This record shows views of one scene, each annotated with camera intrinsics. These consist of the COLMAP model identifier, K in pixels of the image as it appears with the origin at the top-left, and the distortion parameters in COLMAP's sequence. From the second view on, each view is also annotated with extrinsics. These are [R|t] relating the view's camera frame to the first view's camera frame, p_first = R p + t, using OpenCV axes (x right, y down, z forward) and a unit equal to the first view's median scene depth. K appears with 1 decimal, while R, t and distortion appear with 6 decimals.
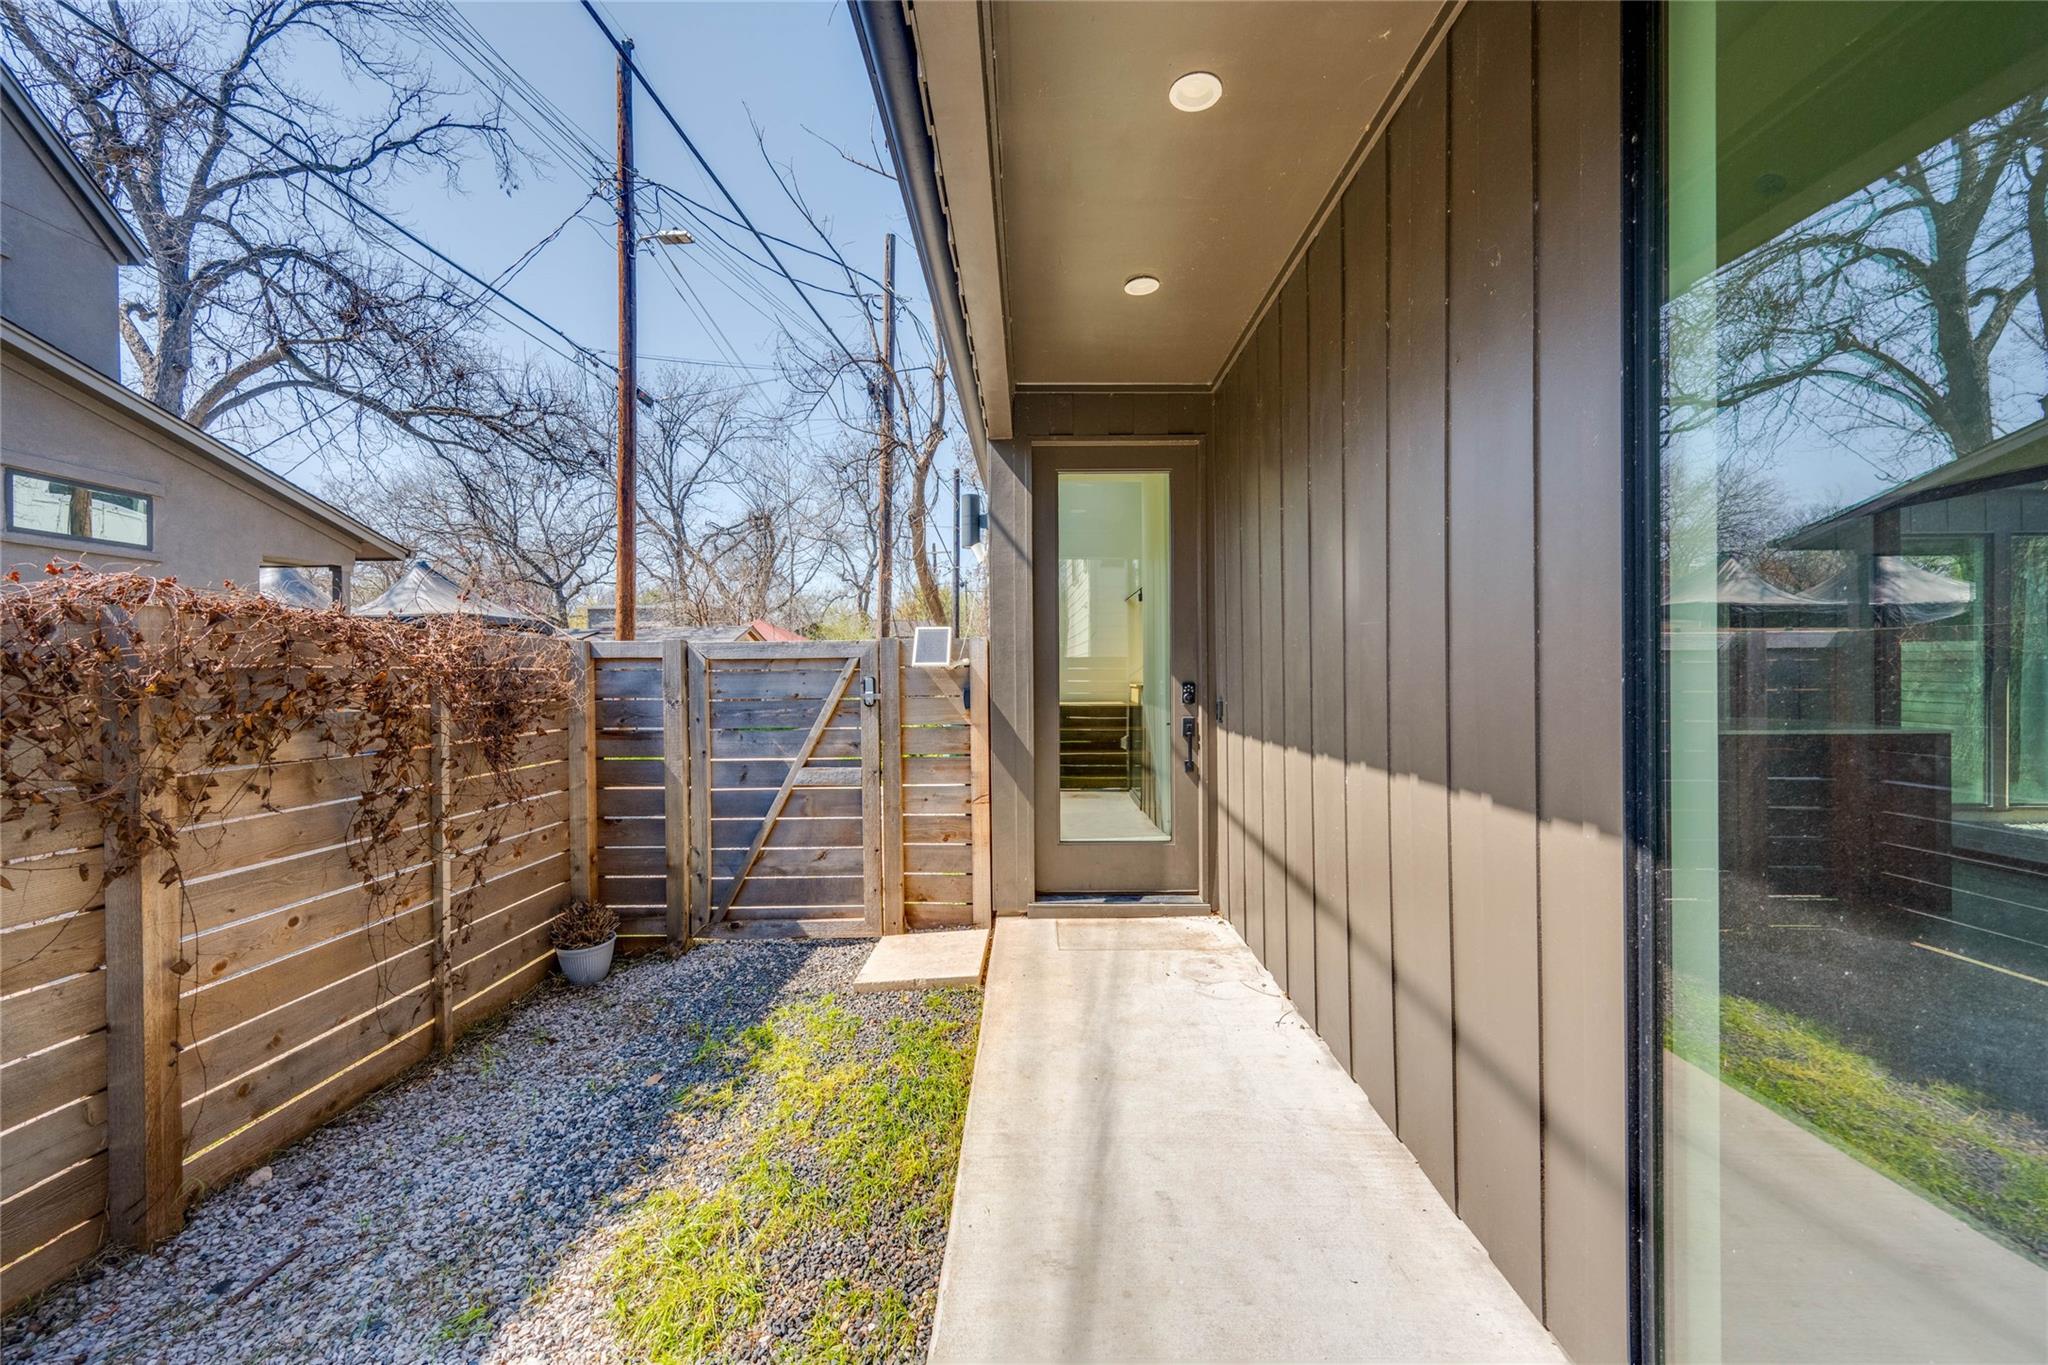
lens RADIAL K [[805.1, 0, 1027.4], [0, 805.1, 677.4], [0, 0, 1]] dist [0.009088, 0.000254]
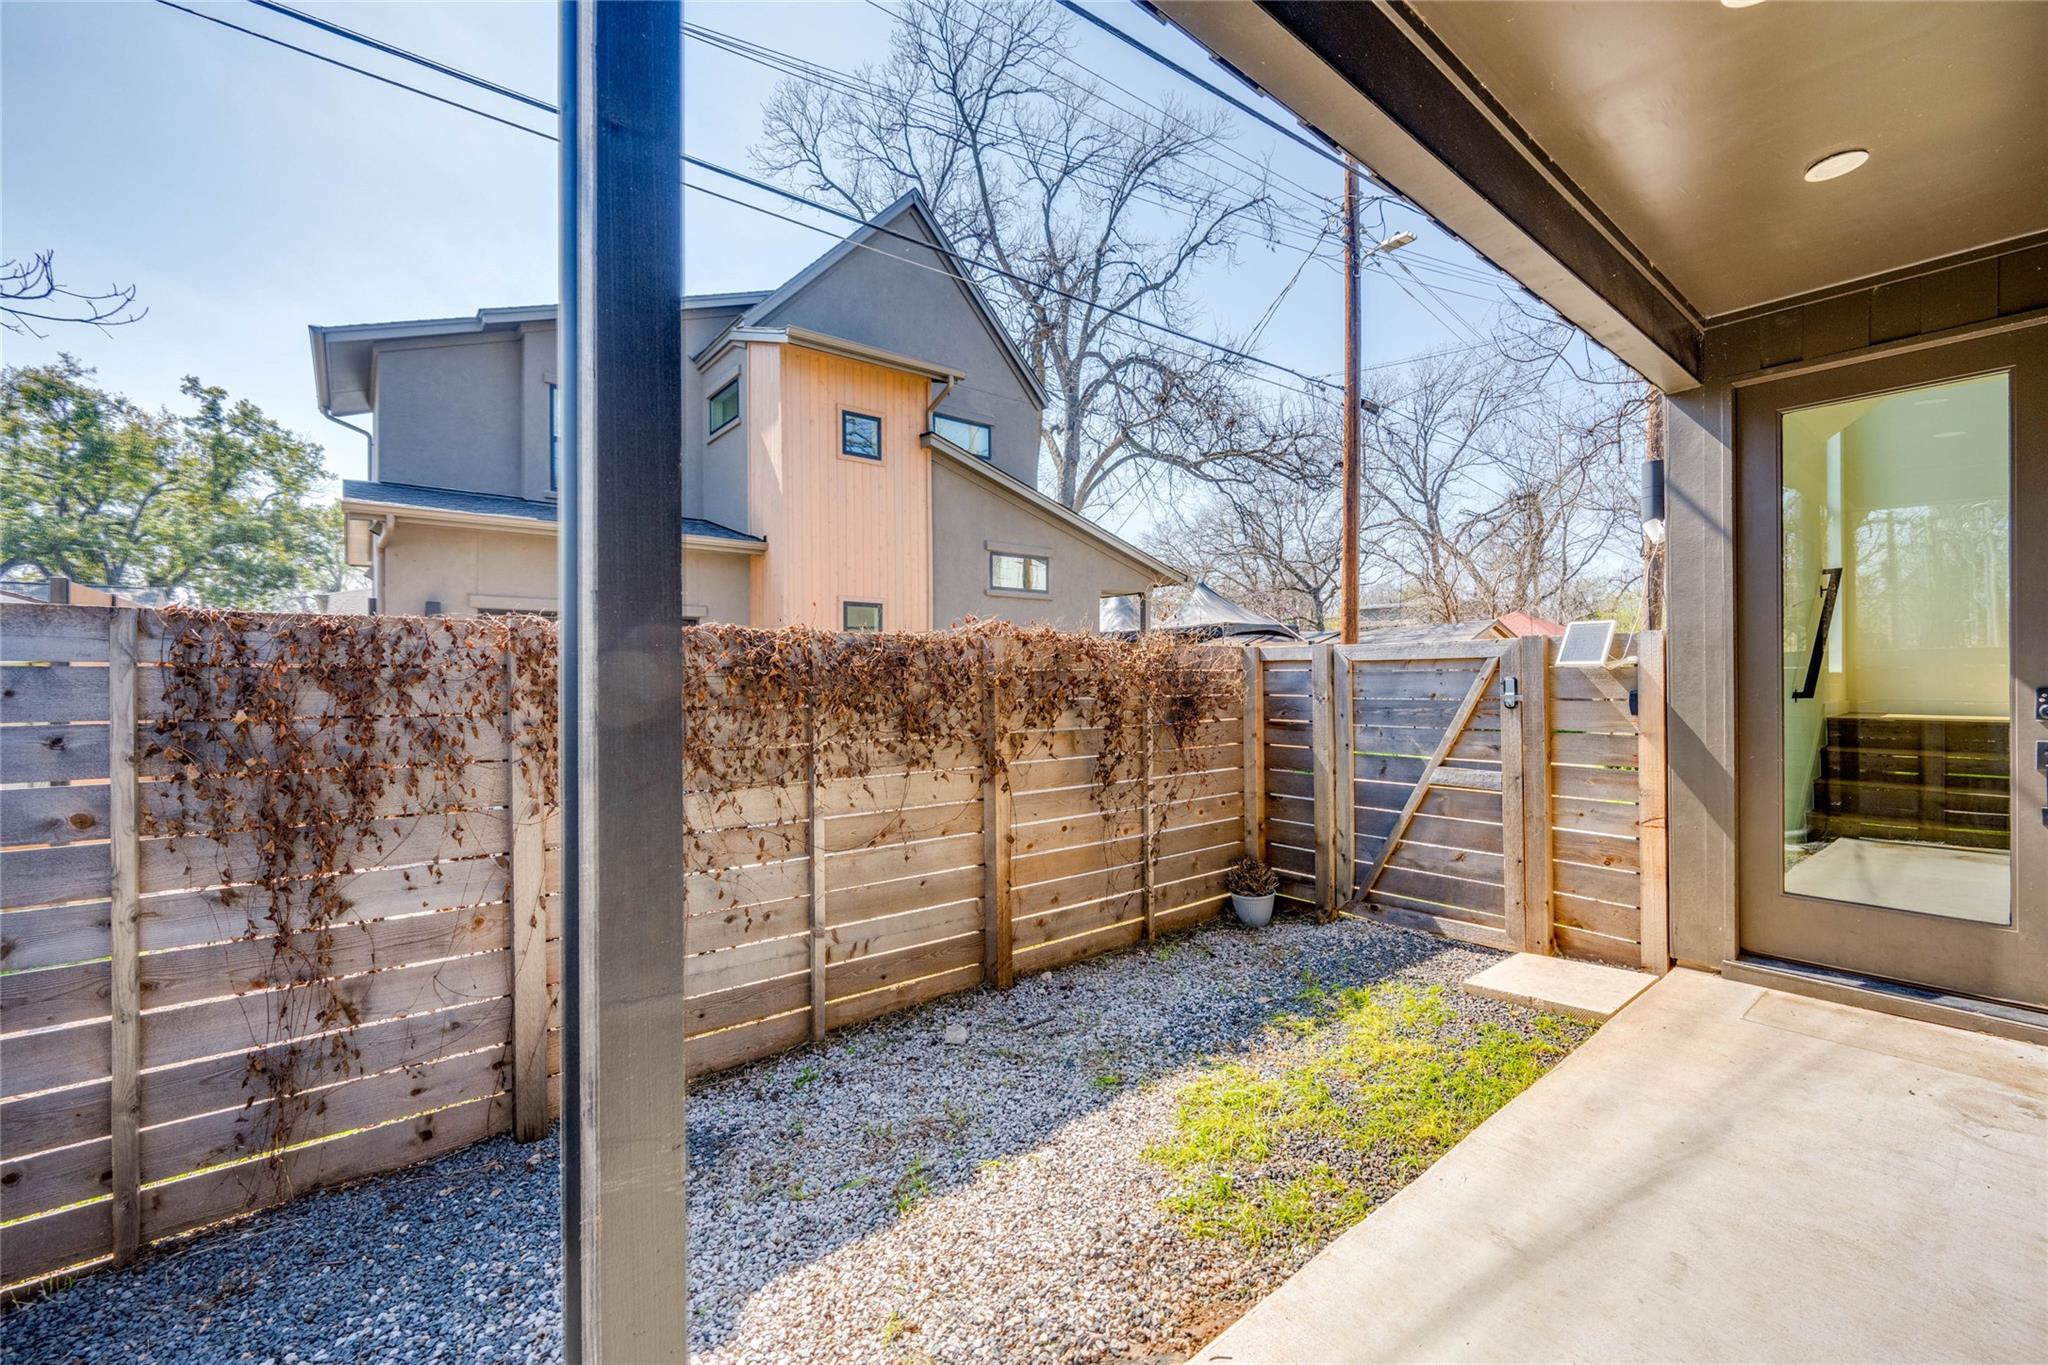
lens RADIAL K [[832.6, 0, 1024.0], [0, 832.6, 682.5], [0, 0, 1]] dist [0.010798, 0.000017]
pose [[0.636706, 0.008265, -0.771062, 0.204034], [-0.002247, 0.999958, 0.008863, -0.002052], [0.771103, -0.003911, 0.636698, -0.072573]]
